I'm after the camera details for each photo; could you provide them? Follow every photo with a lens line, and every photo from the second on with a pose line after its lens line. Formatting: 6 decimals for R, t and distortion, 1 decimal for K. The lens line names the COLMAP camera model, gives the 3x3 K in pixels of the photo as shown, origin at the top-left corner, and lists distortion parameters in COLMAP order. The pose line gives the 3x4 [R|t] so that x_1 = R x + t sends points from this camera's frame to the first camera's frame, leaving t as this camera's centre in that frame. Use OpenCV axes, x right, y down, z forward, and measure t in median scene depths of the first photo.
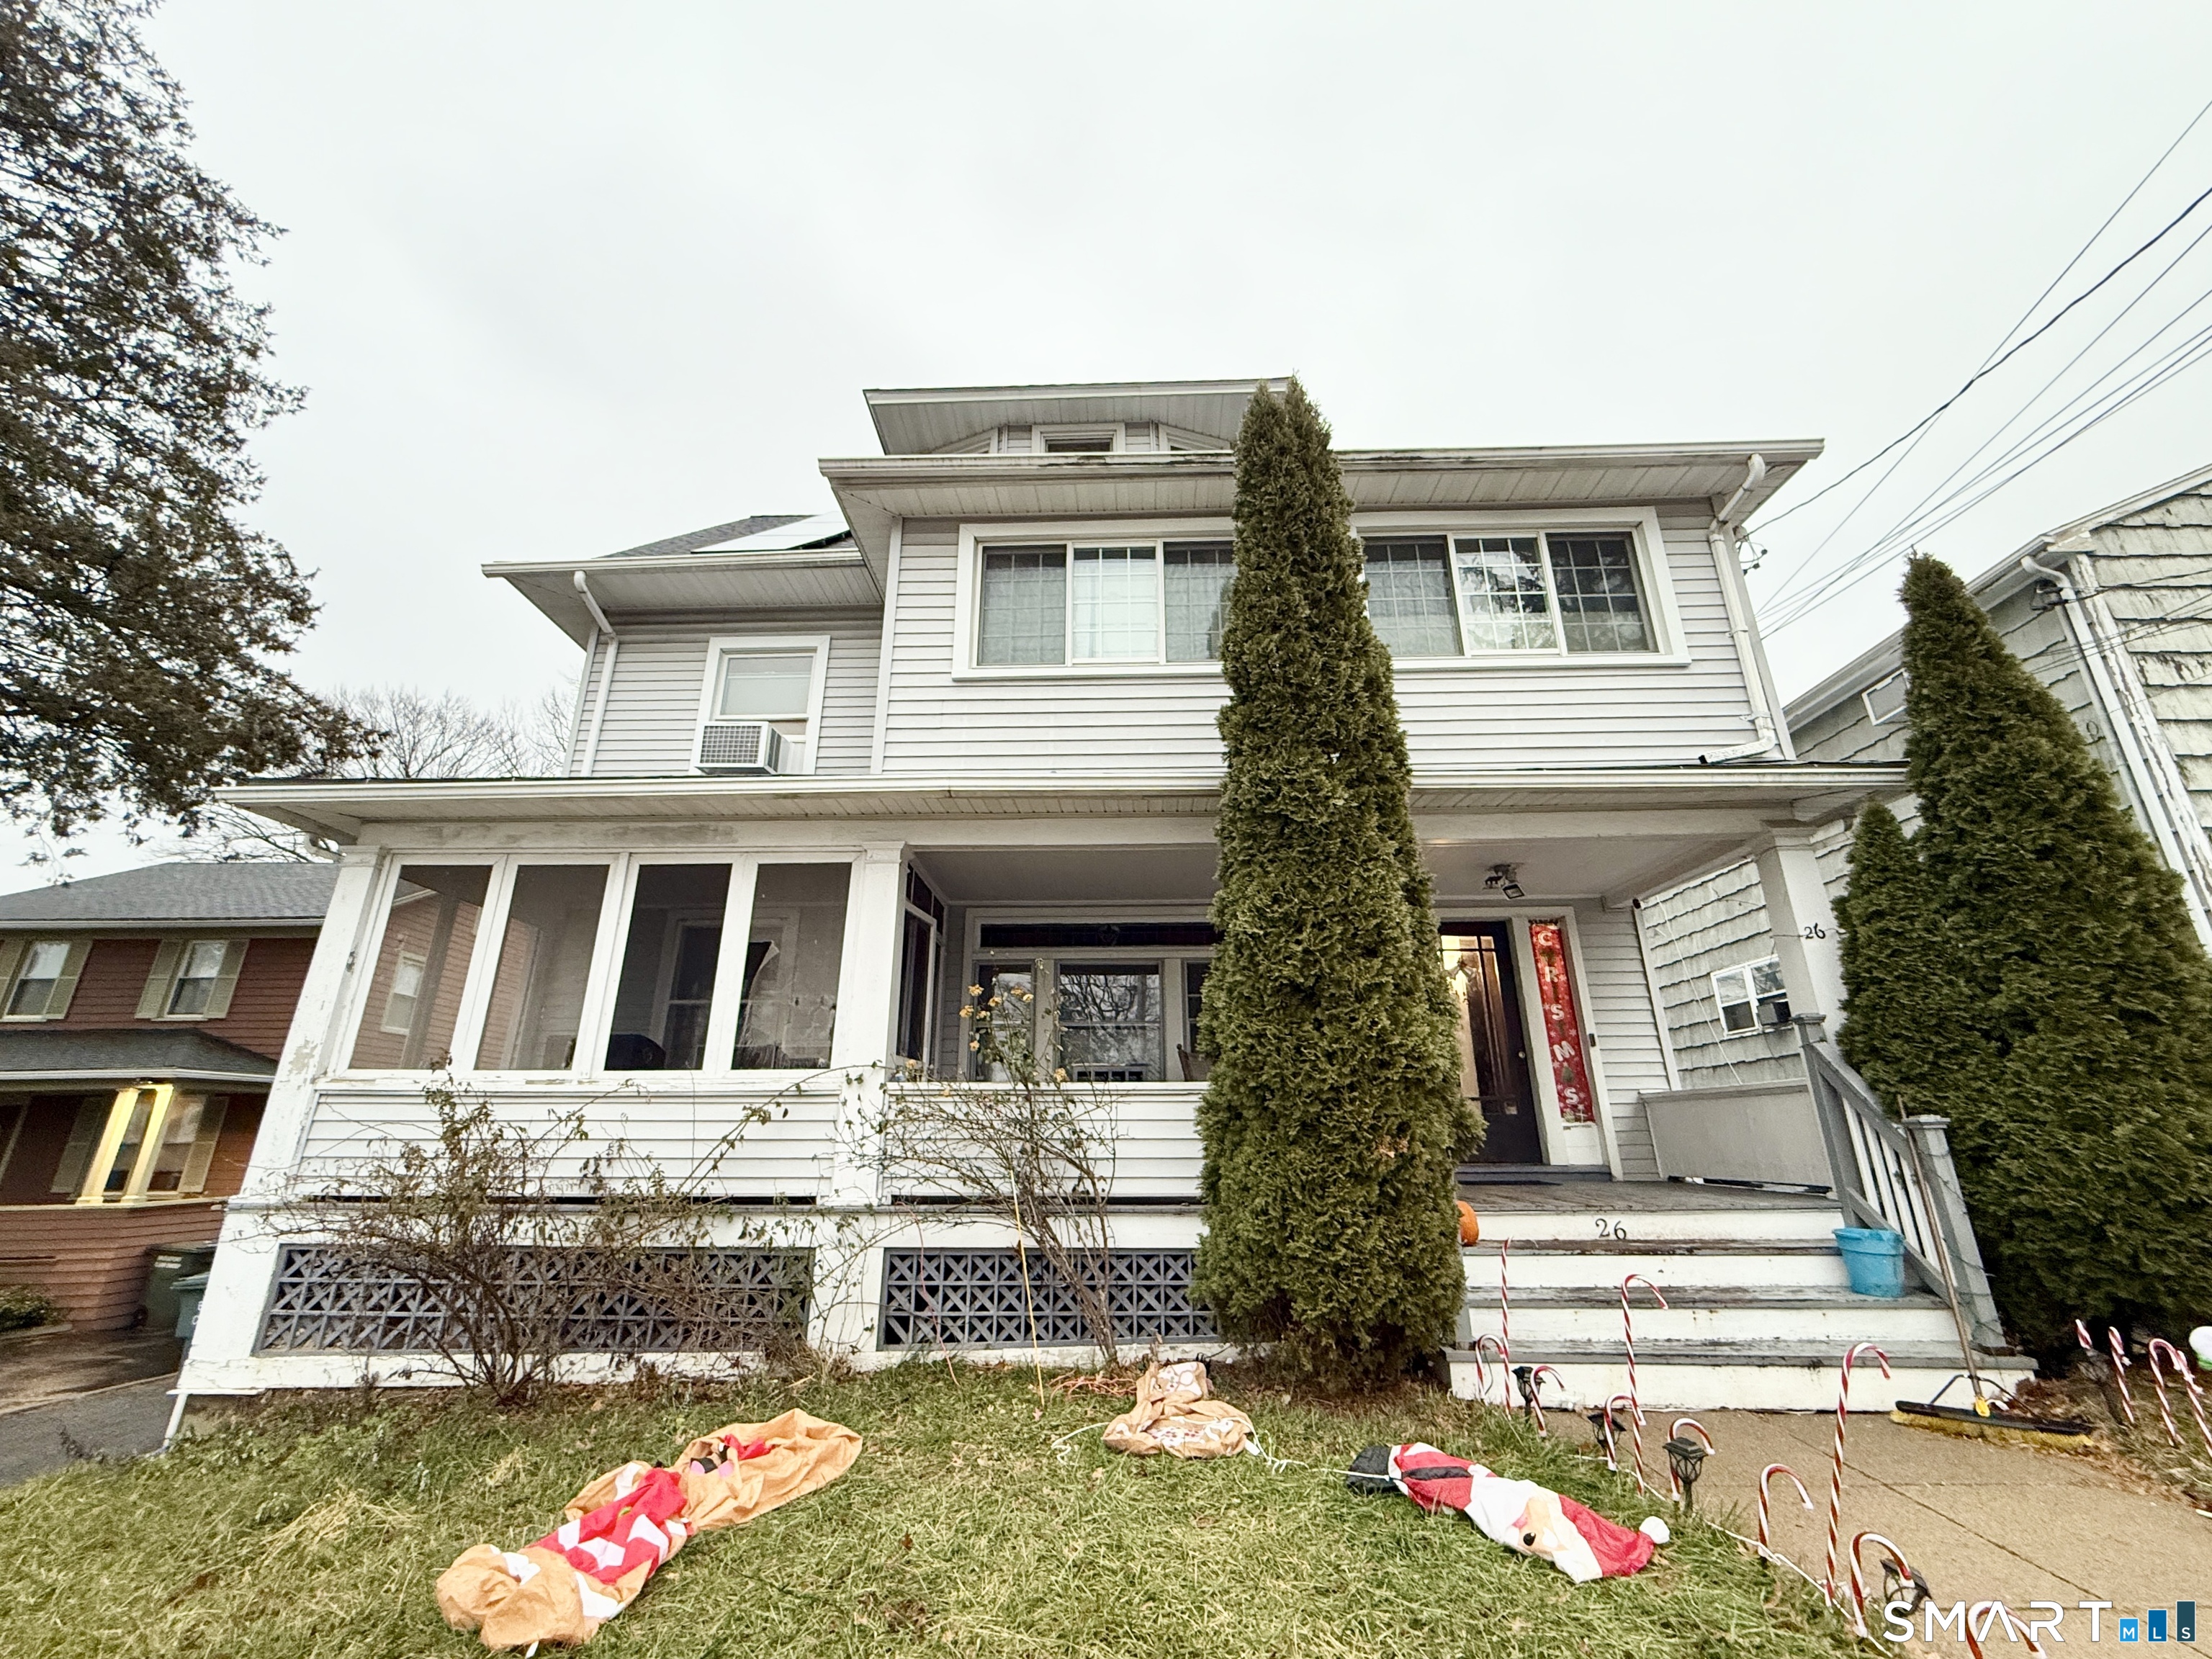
lens RADIAL K [[947.9, 0, 1105.6], [0, 947.9, 750.1], [0, 0, 1]] dist [-0.000379, -0.000085]
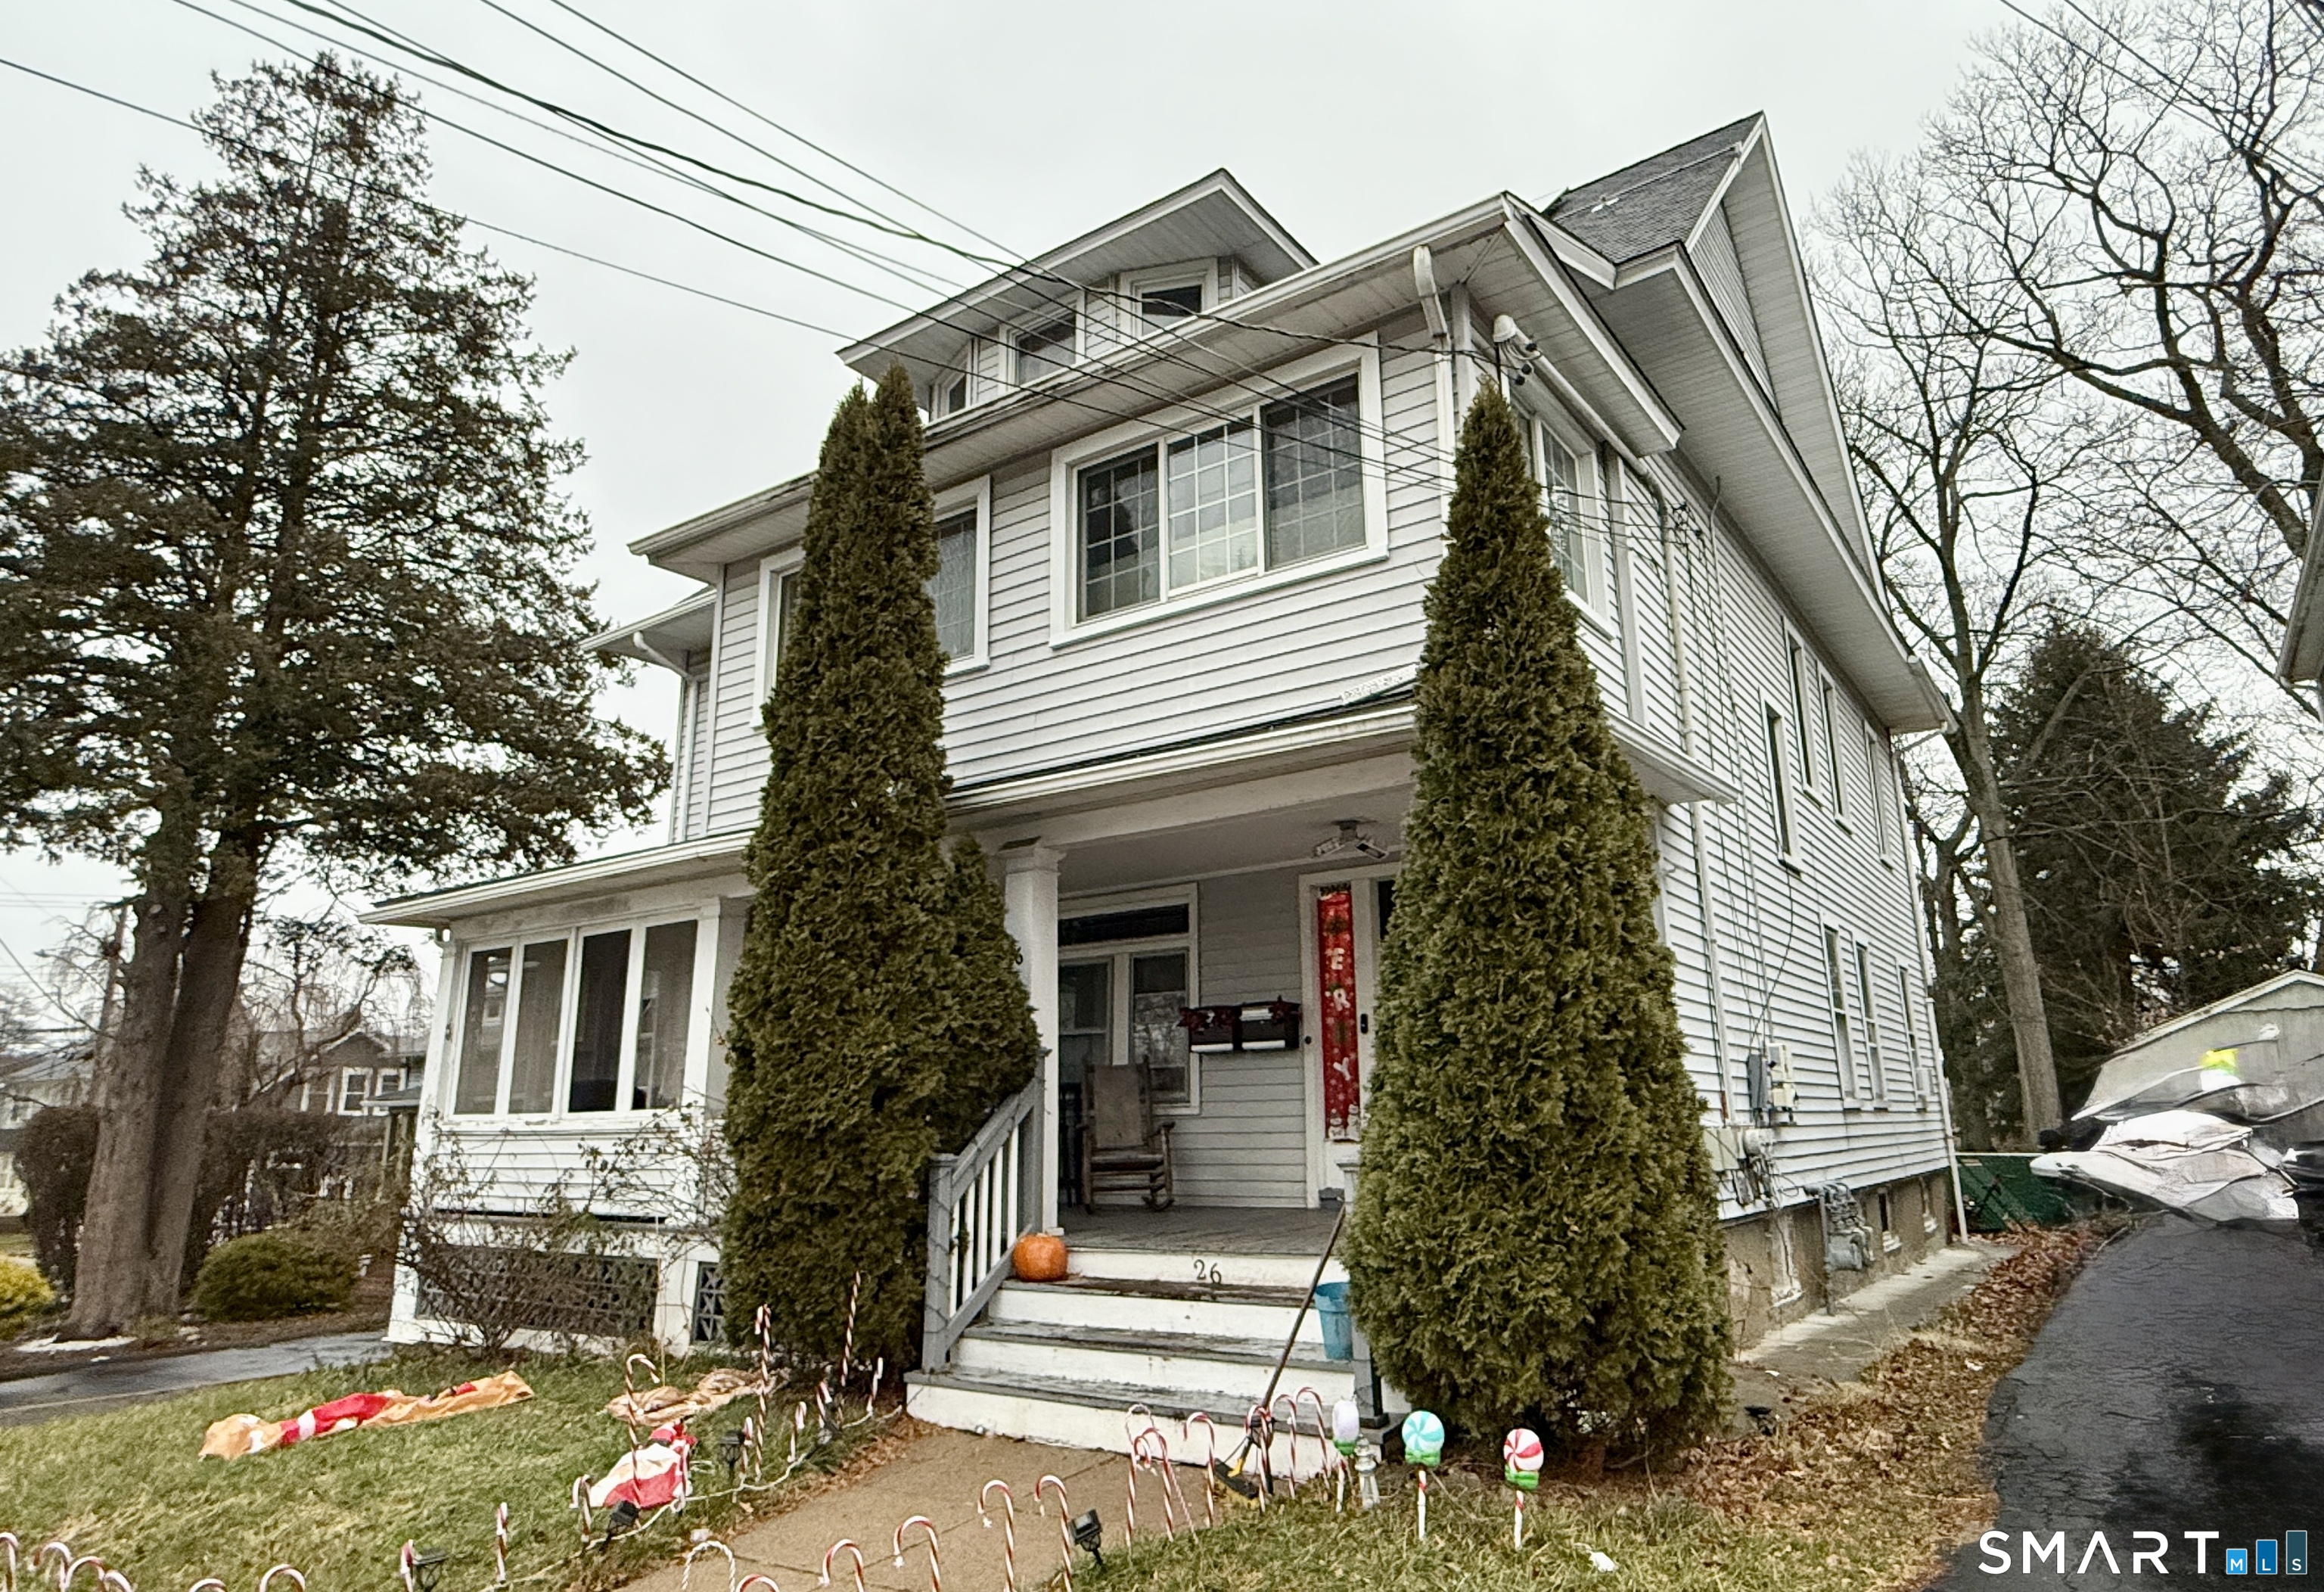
lens RADIAL K [[1373.3, 0, 1162.0], [0, 1373.3, 796.0], [0, 0, 1]] dist [0.036771, -0.000009]
pose [[0.837135, -0.136537, -0.529681, 1.154995], [0.204992, 0.976084, 0.072372, -0.024957], [0.507132, -0.169165, 0.845104, -0.026853]]
